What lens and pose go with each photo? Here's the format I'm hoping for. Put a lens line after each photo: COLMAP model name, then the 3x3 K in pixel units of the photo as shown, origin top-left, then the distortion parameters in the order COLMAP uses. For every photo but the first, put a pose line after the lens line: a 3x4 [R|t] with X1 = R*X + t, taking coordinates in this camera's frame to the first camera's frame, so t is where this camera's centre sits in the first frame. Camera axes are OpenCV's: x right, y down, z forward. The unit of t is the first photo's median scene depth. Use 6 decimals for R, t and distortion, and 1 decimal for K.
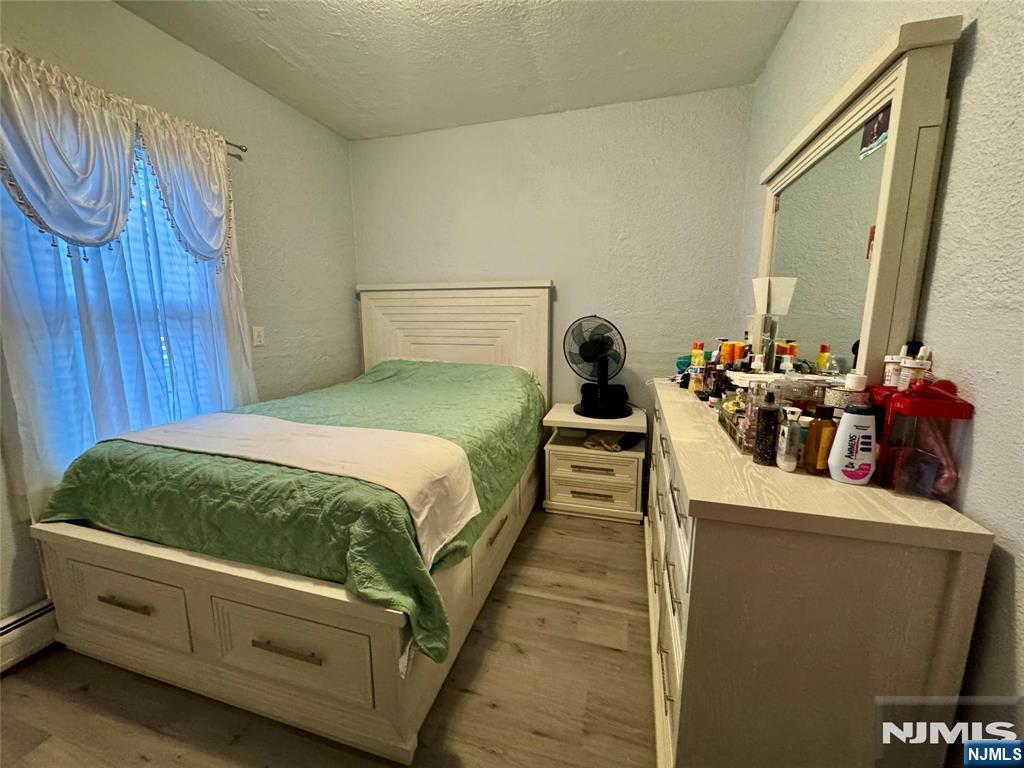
lens RADIAL K [[407.3, 0, 510.9], [0, 407.3, 384.0], [0, 0, 1]] dist [-0.002349, 0.000558]
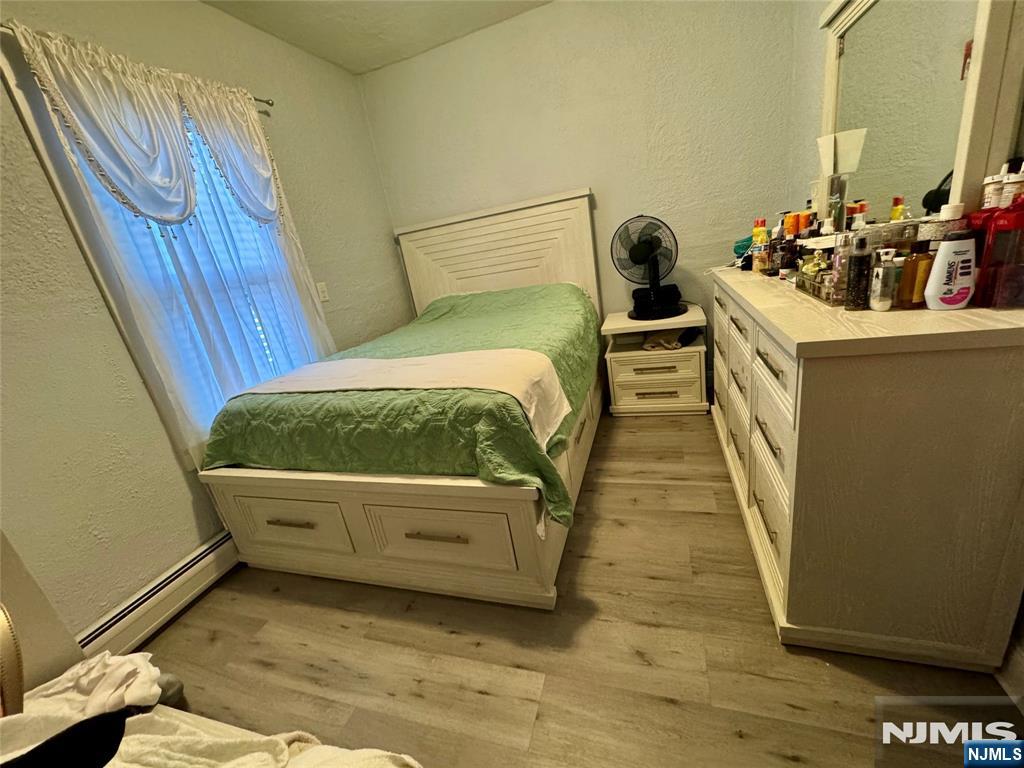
lens RADIAL K [[407.3, 0, 510.9], [0, 407.3, 384.0], [0, 0, 1]] dist [-0.002349, 0.000558]
pose [[0.986045, -0.146040, -0.079928, -0.134465], [0.156562, 0.976679, 0.146923, 0.056799], [0.056607, -0.157387, 0.985913, -0.080979]]
